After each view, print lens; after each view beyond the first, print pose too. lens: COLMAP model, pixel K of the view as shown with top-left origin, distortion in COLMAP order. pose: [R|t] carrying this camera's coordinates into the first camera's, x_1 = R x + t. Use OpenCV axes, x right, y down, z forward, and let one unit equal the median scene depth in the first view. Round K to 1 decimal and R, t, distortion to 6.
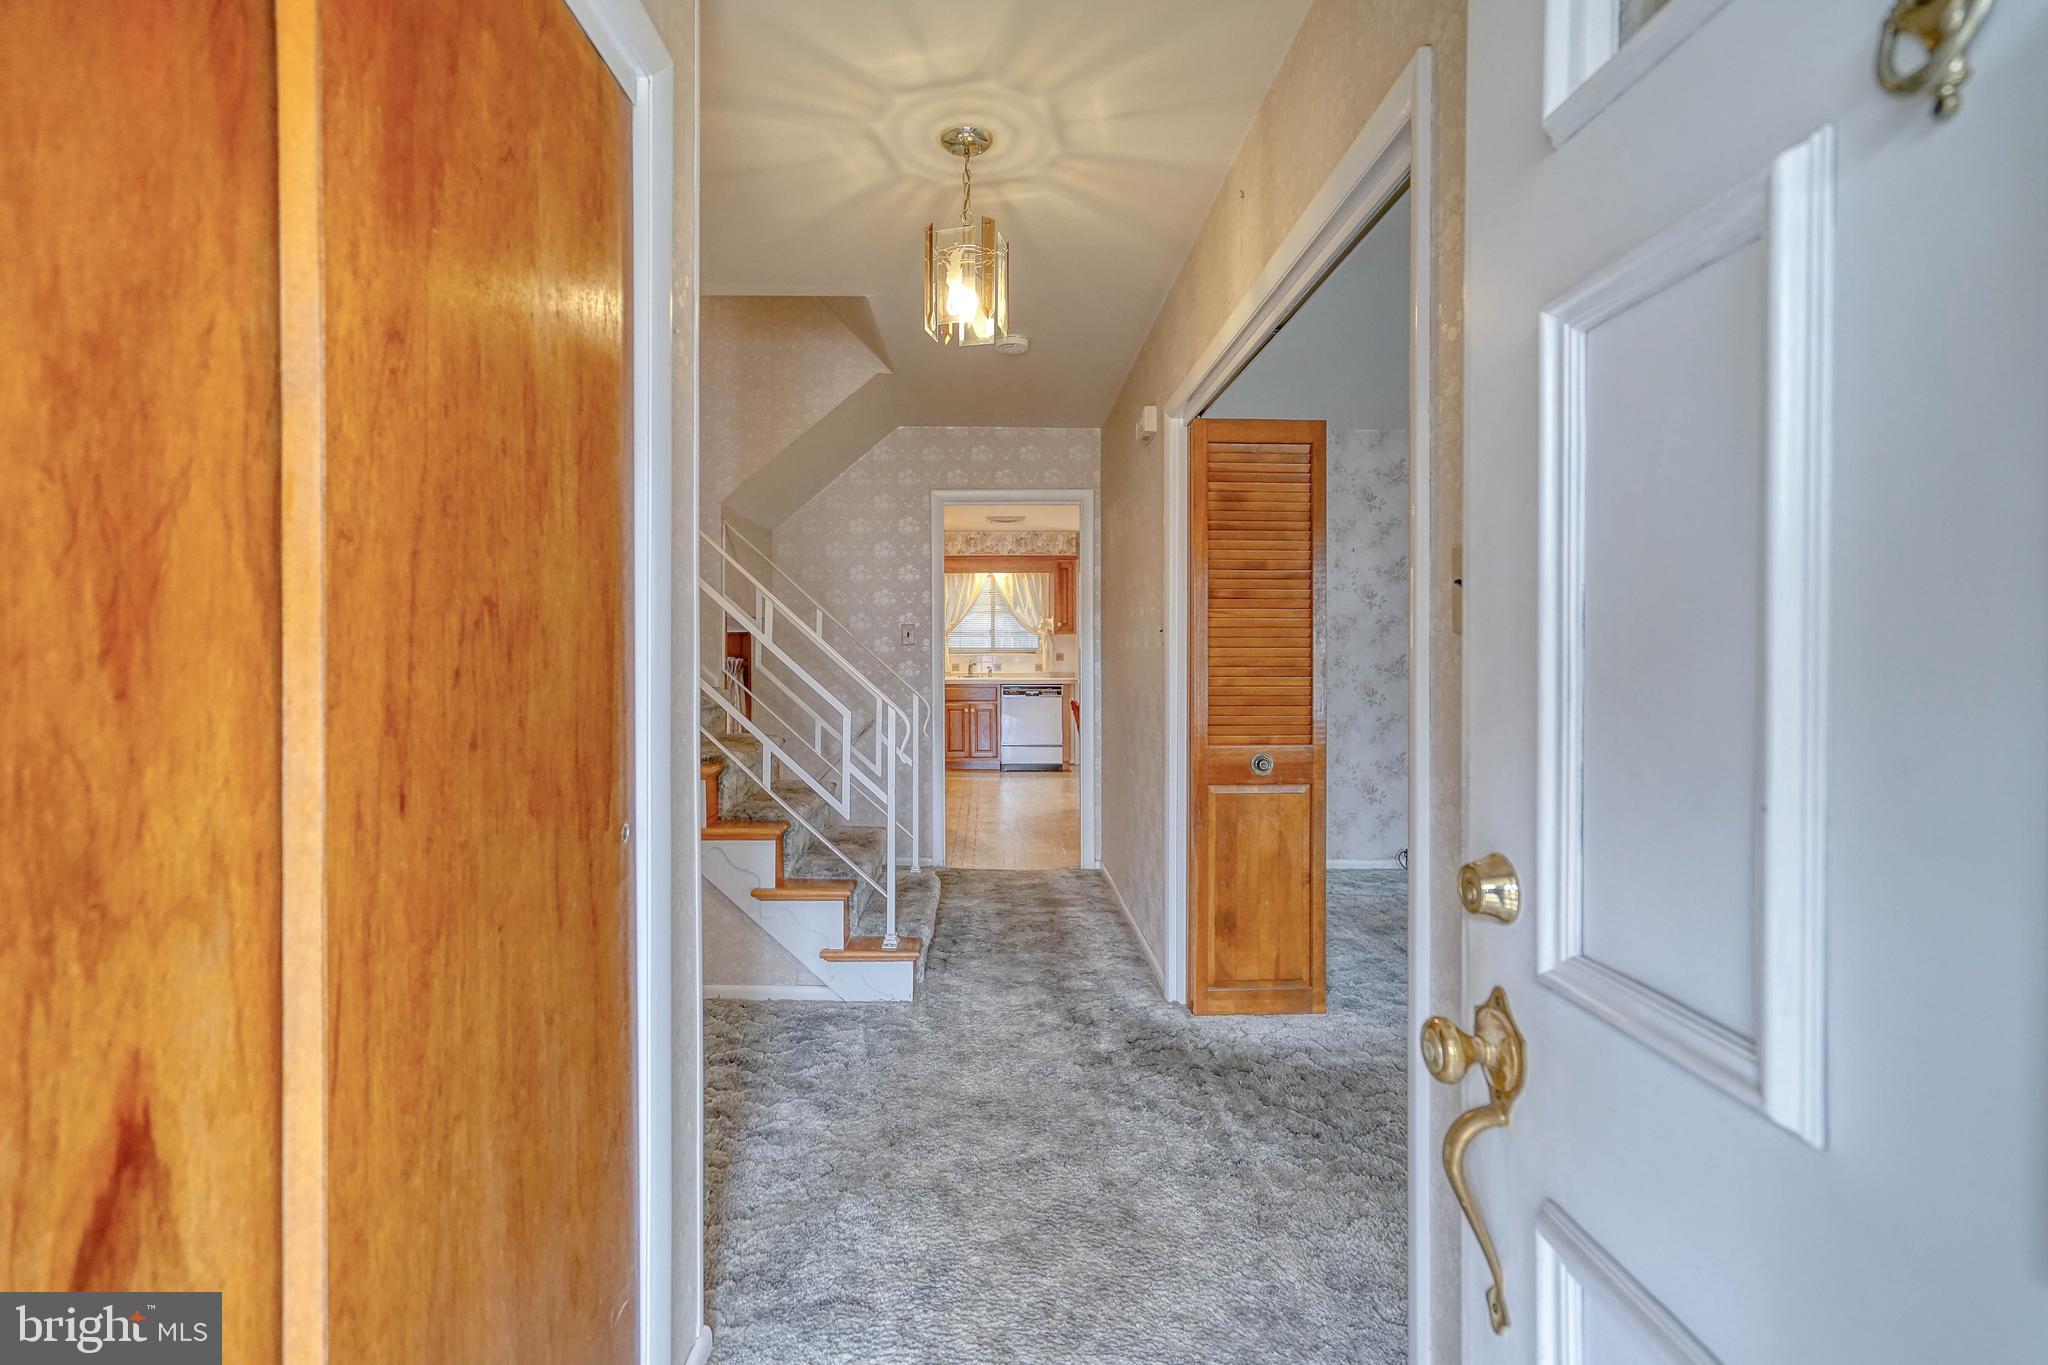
lens RADIAL K [[928.9, 0, 1024.1], [0, 928.9, 673.7], [0, 0, 1]] dist [0.003463, 0.003007]
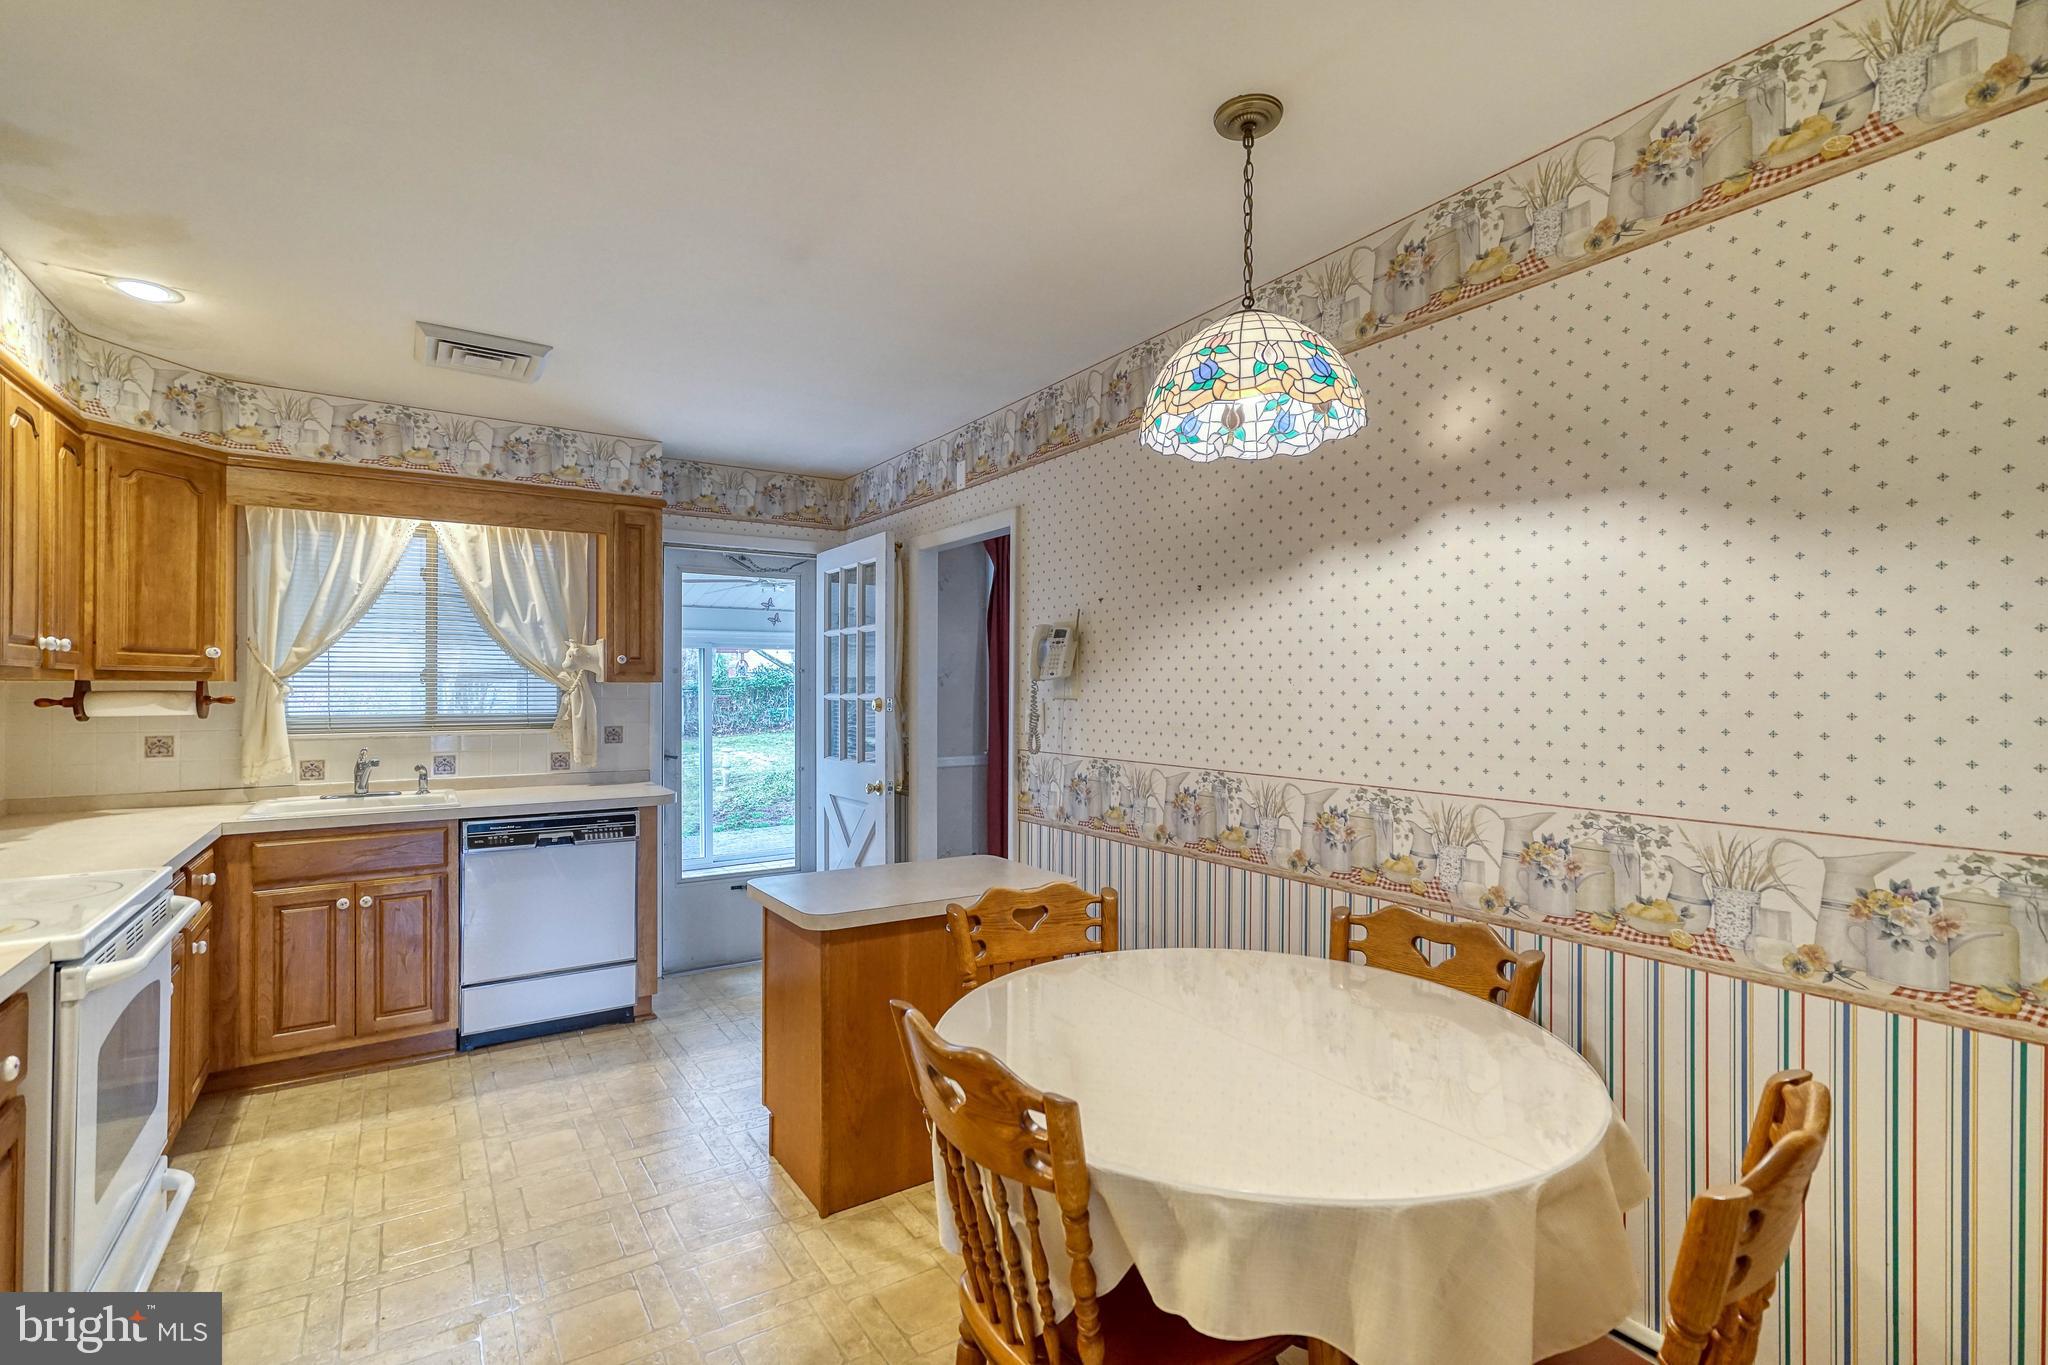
lens RADIAL K [[928.9, 0, 1006.3], [0, 928.9, 683.4], [0, 0, 1]] dist [0.003463, 0.003007]
pose [[0.857696, 0.004295, 0.514139, -0.028179], [0.003402, 0.999896, -0.014028, -0.036100], [-0.514146, 0.013781, 0.857592, 0.554510]]
